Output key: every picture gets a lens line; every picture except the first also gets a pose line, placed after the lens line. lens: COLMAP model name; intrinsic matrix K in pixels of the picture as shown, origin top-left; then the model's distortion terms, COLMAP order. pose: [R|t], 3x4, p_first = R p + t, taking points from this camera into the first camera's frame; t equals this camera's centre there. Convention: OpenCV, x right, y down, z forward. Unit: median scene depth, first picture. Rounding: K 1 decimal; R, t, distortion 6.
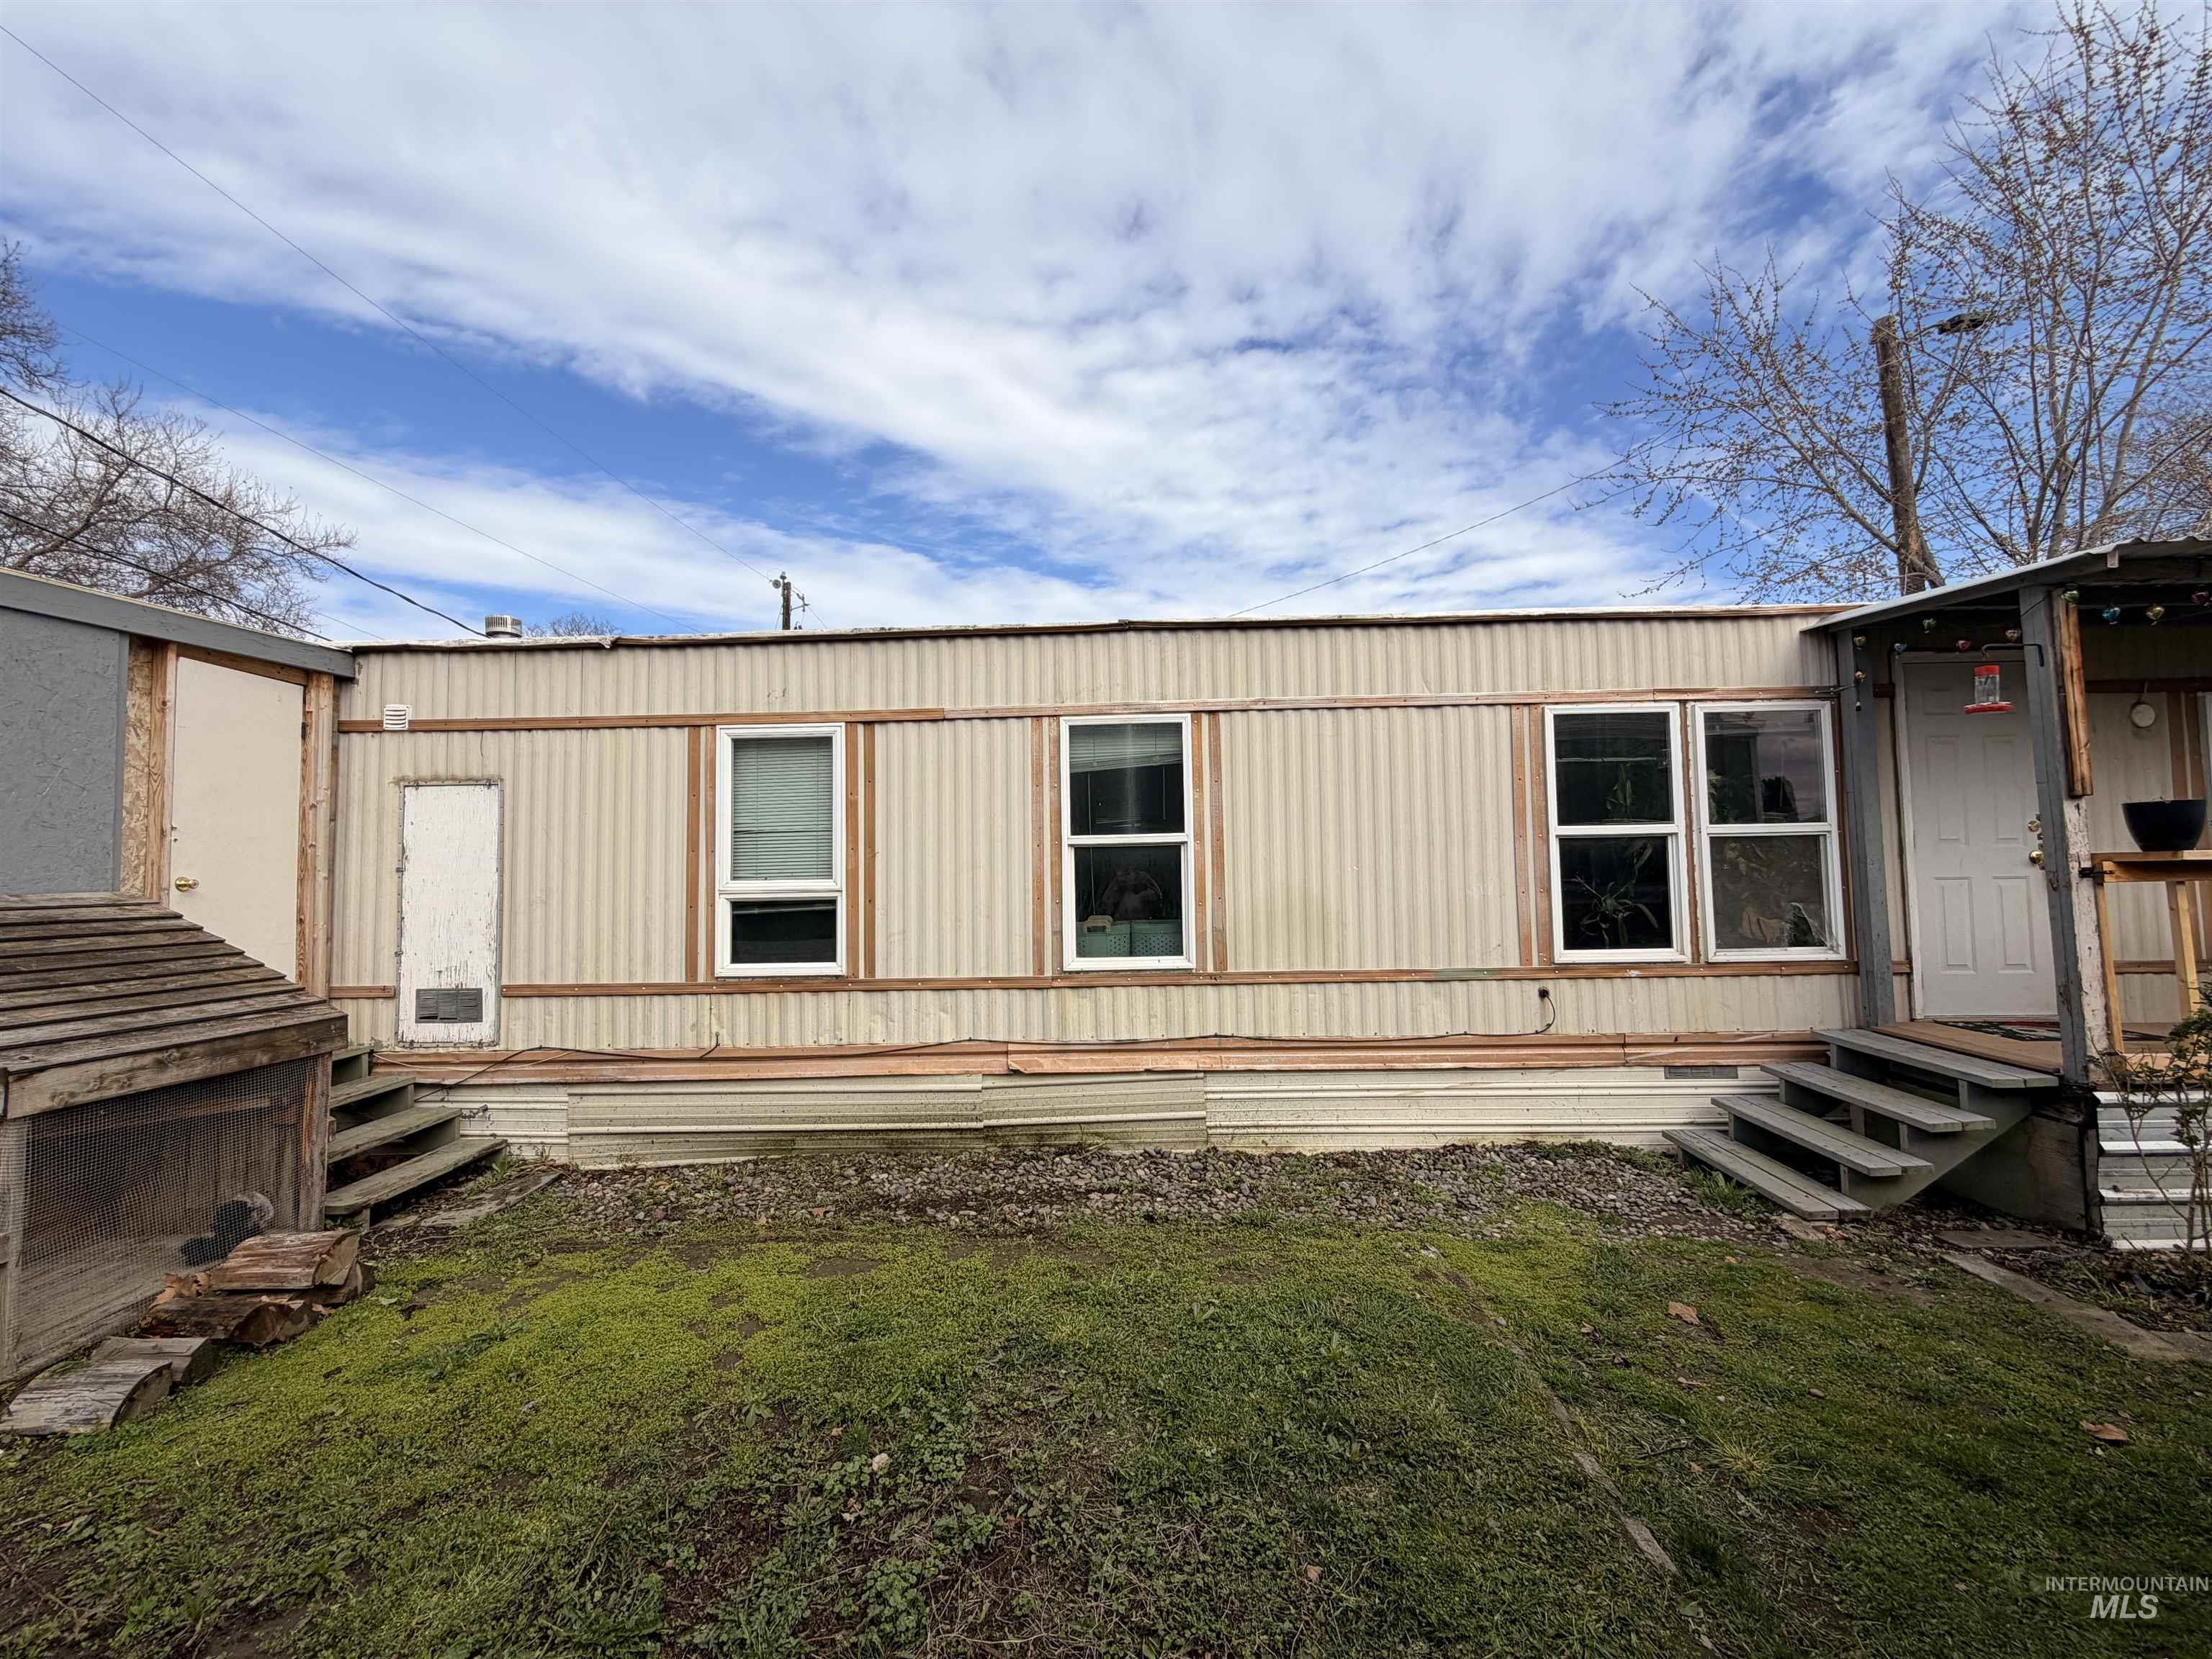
lens RADIAL K [[876.1, 0, 1101.9], [0, 876.1, 826.6], [0, 0, 1]] dist [-0.003641, 0.001348]
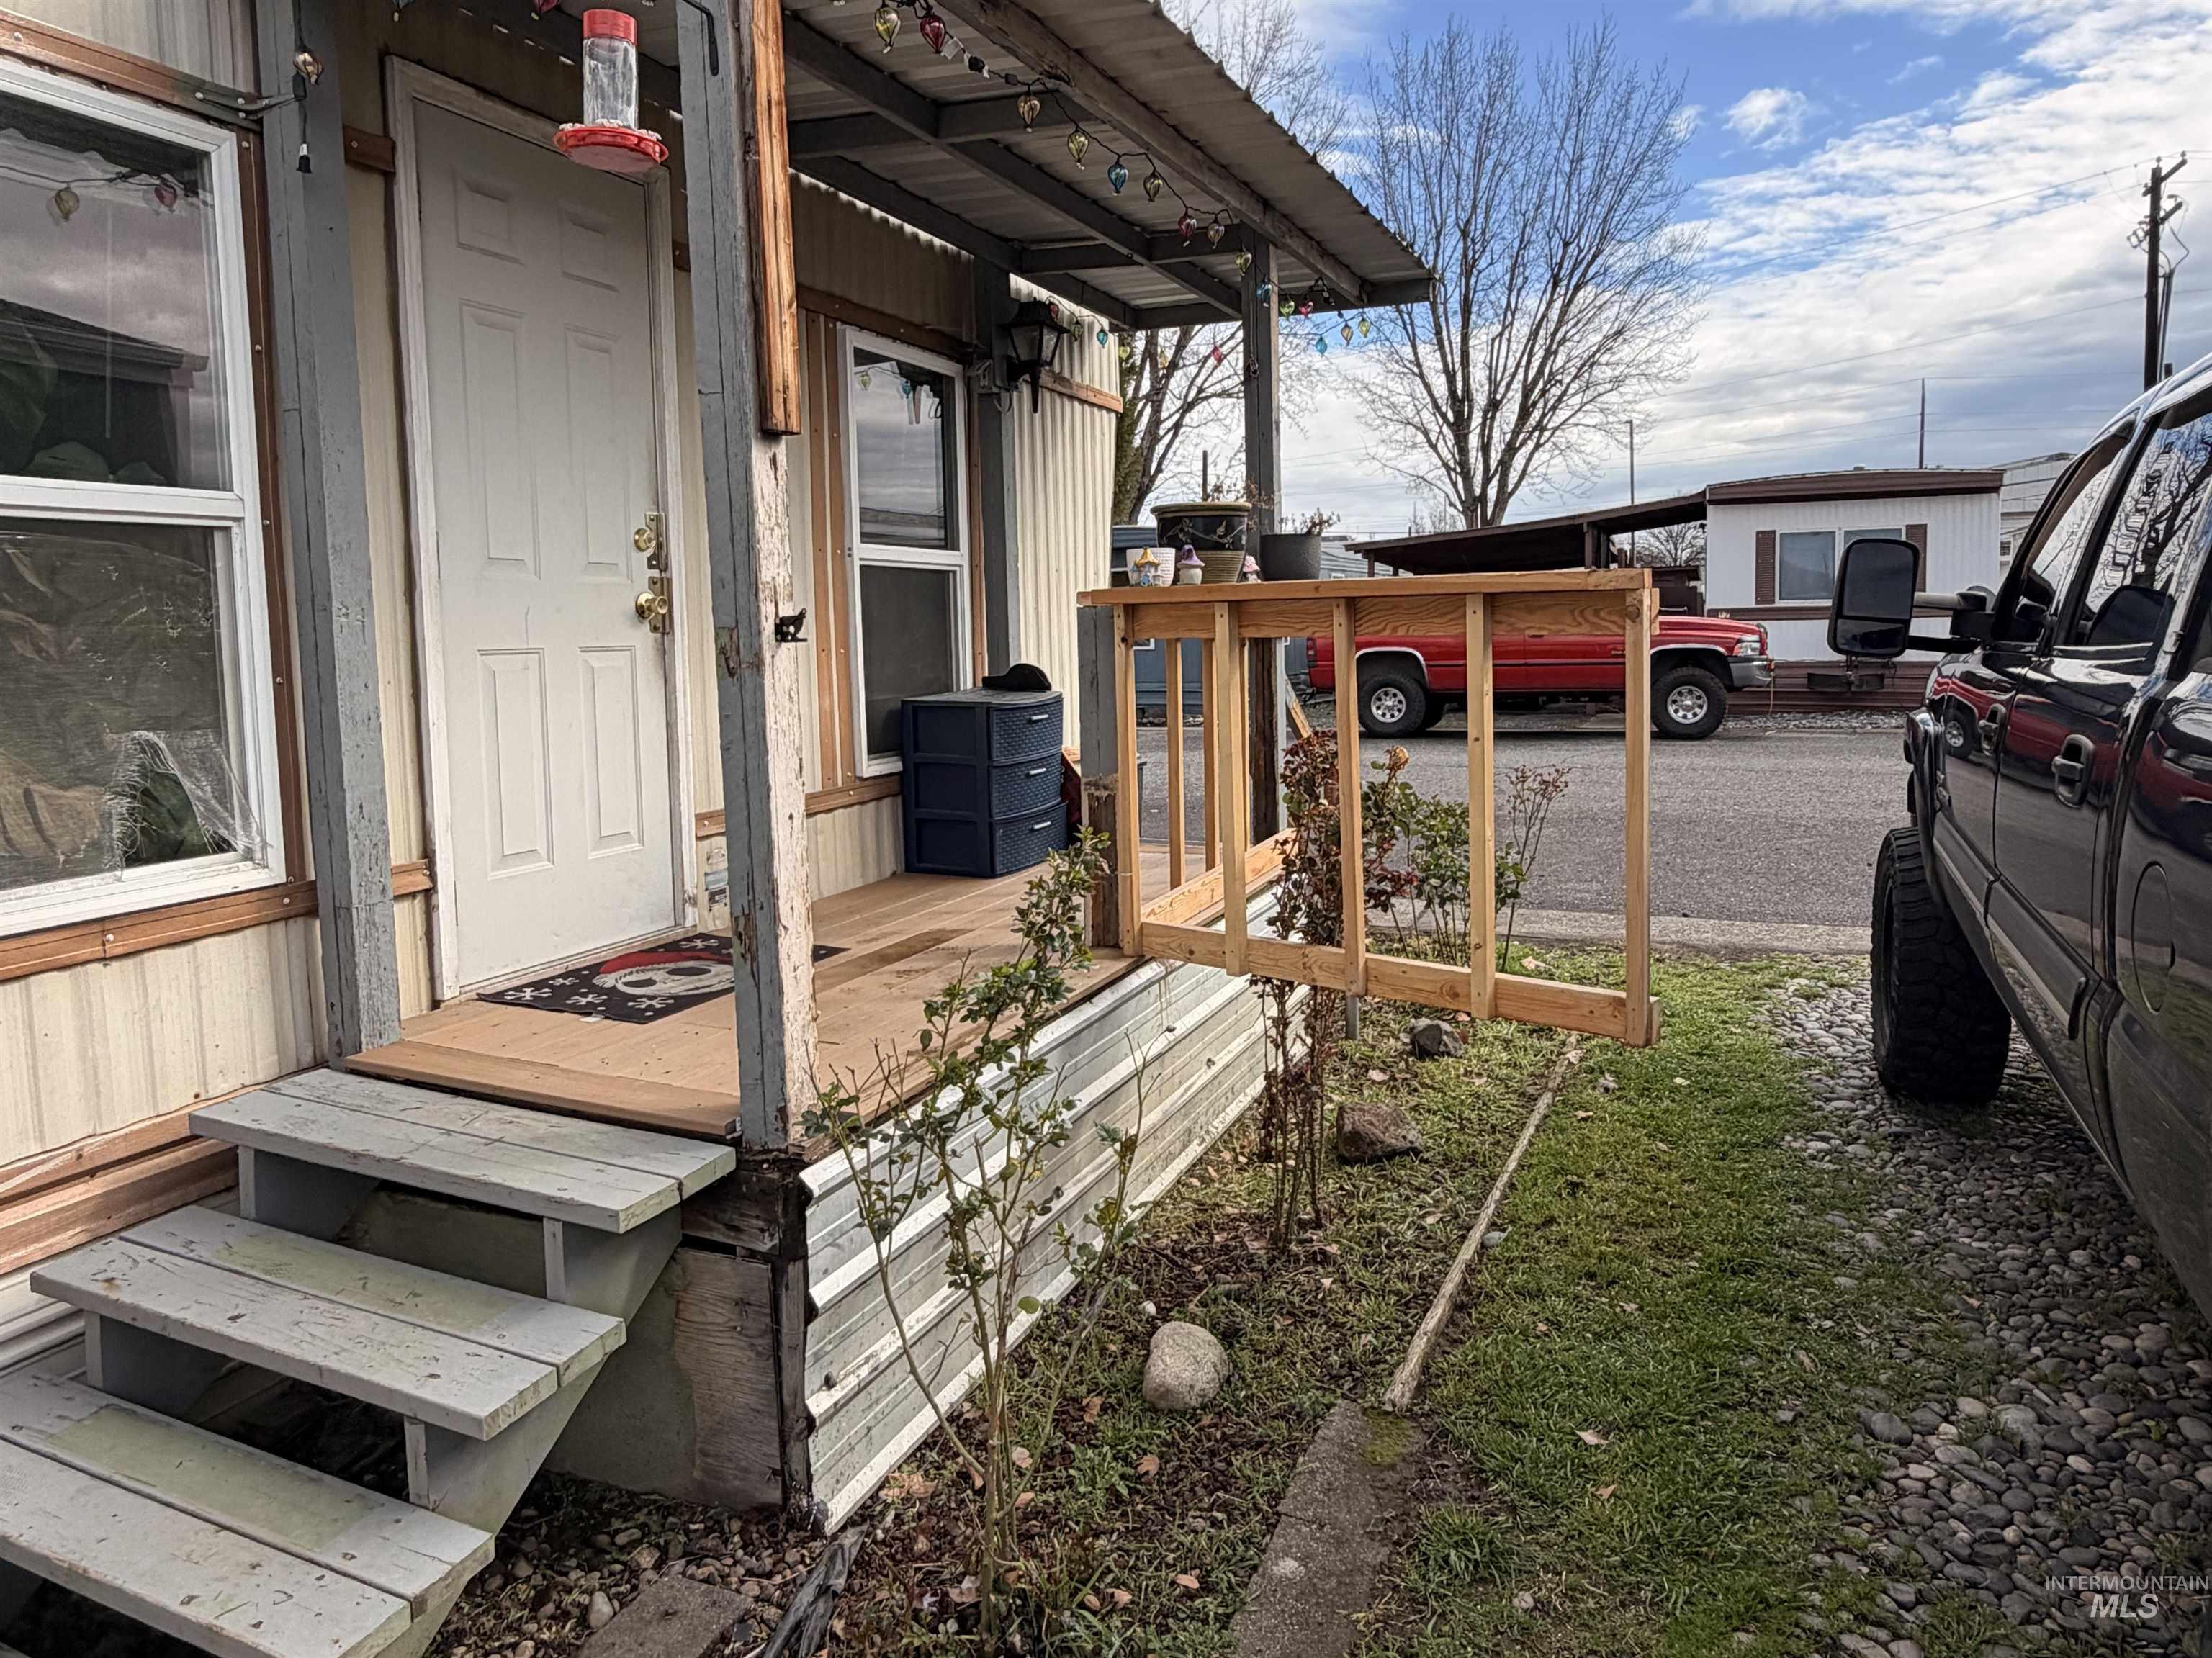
lens RADIAL K [[1395.2, 0, 1079.9], [0, 1395.2, 692.6], [0, 0, 1]] dist [-0.000814, 0.015782]
pose [[0.383454, -0.051416, 0.922128, 0.470430], [-0.027235, 0.997385, 0.066938, 0.029417], [-0.923158, -0.050782, 0.381051, 0.504950]]
